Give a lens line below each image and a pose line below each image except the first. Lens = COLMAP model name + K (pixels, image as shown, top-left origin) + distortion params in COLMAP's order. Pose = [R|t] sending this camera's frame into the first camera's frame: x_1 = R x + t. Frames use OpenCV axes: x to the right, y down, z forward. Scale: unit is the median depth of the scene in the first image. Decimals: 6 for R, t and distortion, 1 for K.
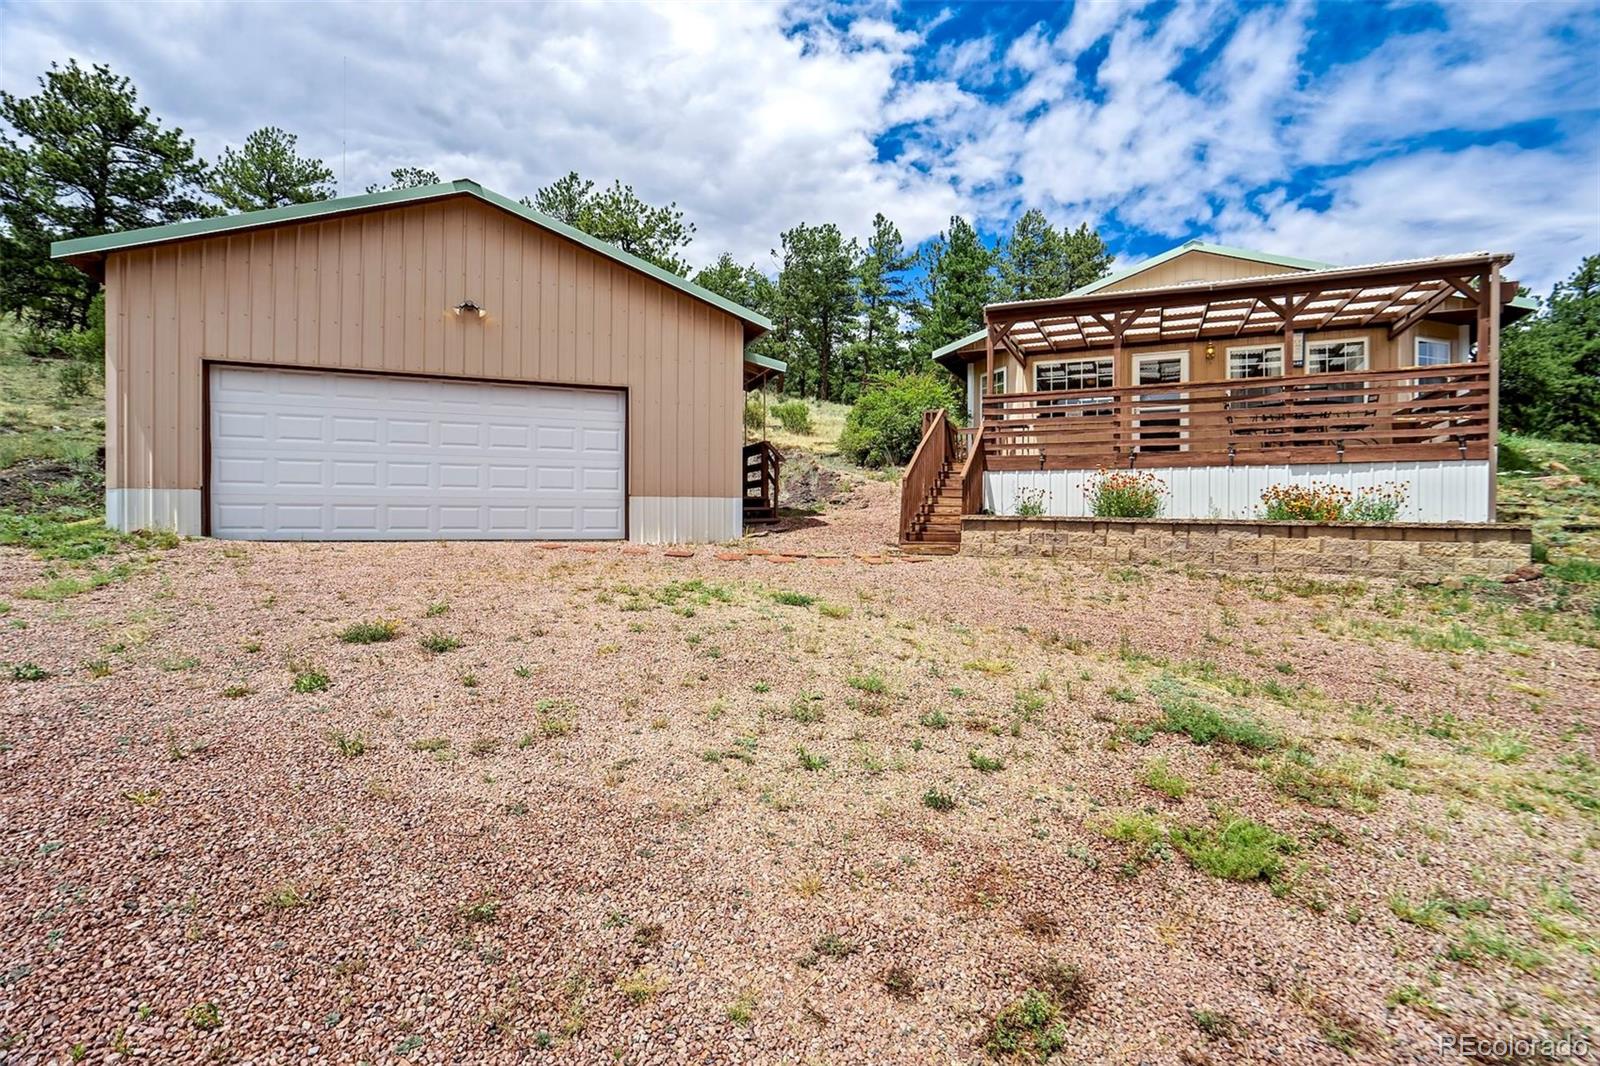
lens RADIAL K [[756.5, 0, 784.2], [0, 756.5, 508.7], [0, 0, 1]] dist [-0.029321, 0.010631]
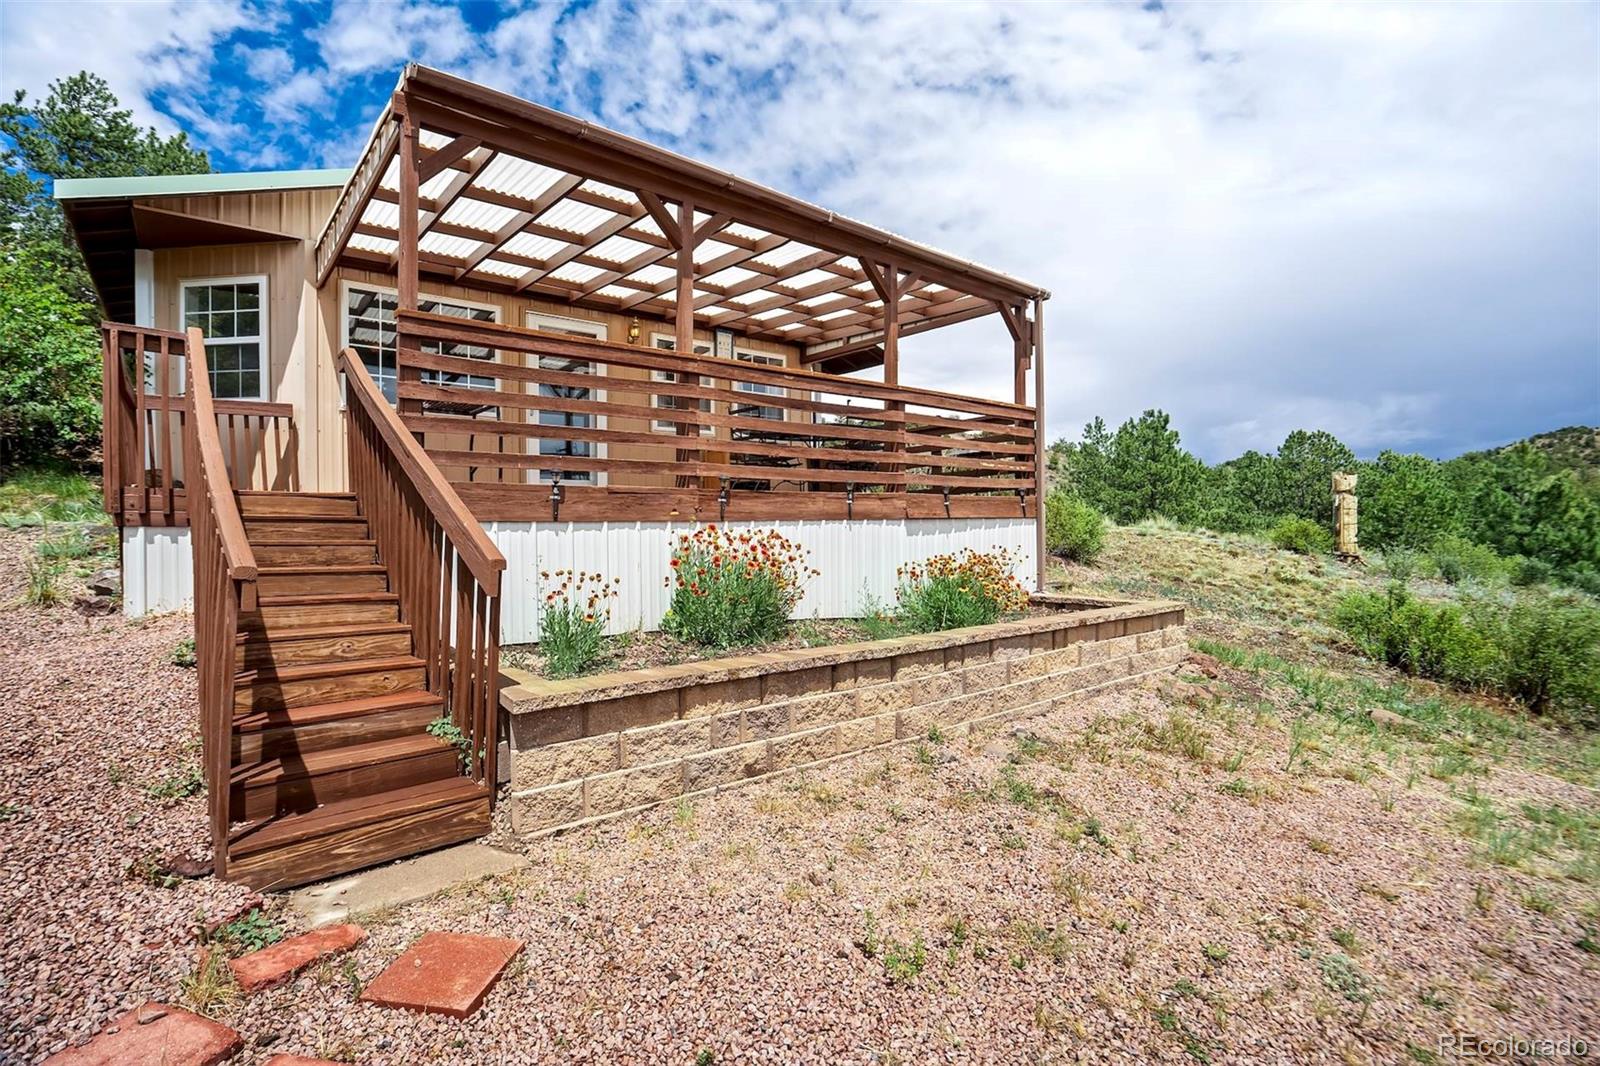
lens RADIAL K [[756.5, 0, 803.6], [0, 756.5, 521.9], [0, 0, 1]] dist [-0.029321, 0.010631]
pose [[0.419870, -0.005501, 0.907567, 0.022321], [0.001495, 0.999984, 0.005370, -0.056833], [-0.907583, -0.000898, 0.419872, 0.752015]]
